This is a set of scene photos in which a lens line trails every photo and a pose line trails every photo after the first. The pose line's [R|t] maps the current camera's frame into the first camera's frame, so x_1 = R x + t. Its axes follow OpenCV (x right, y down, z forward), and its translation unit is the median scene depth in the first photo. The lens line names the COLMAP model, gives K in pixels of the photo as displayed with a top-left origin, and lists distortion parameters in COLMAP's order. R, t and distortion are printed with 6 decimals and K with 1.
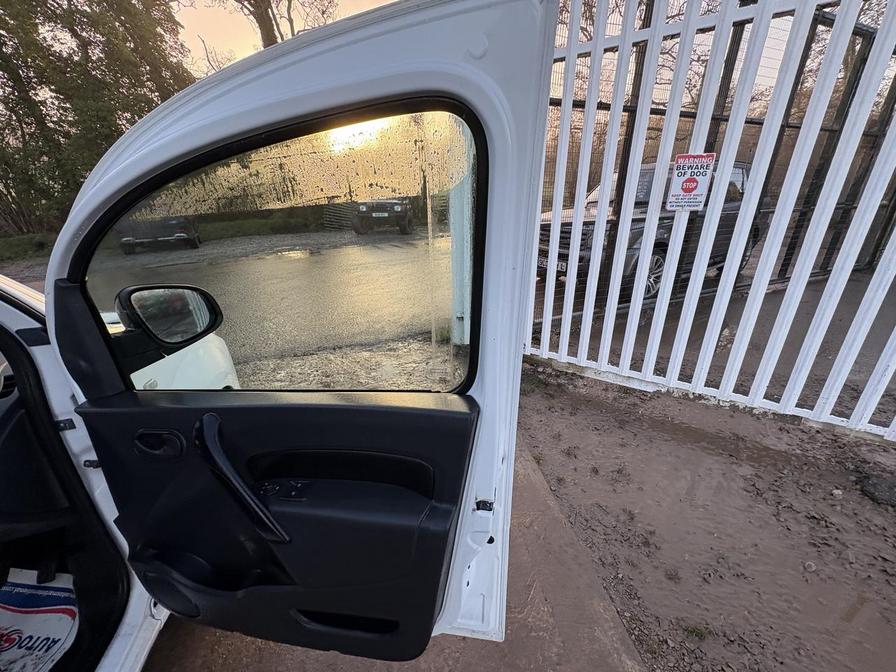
lens RADIAL K [[354.8, 0, 448.4], [0, 354.8, 334.1], [0, 0, 1]] dist [-0.001751, -0.000290]
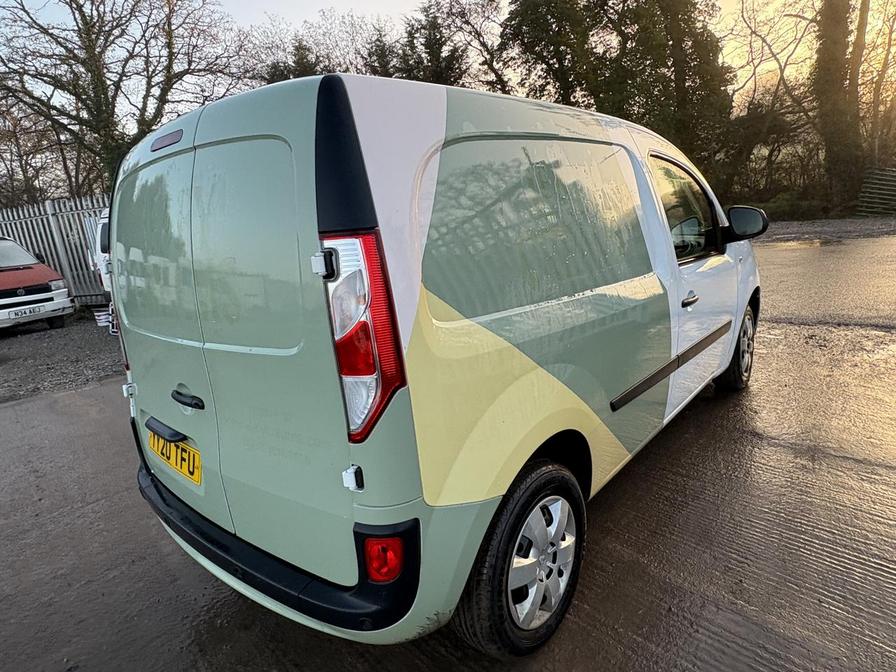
lens RADIAL K [[532.5, 0, 441.9], [0, 532.5, 334.5], [0, 0, 1]] dist [-0.004568, 0.000491]
pose [[0.562022, 0.165839, -0.810326, 0.066740], [-0.230256, 0.972336, 0.039295, 0.075968], [0.794426, 0.164498, 0.584660, -0.187261]]
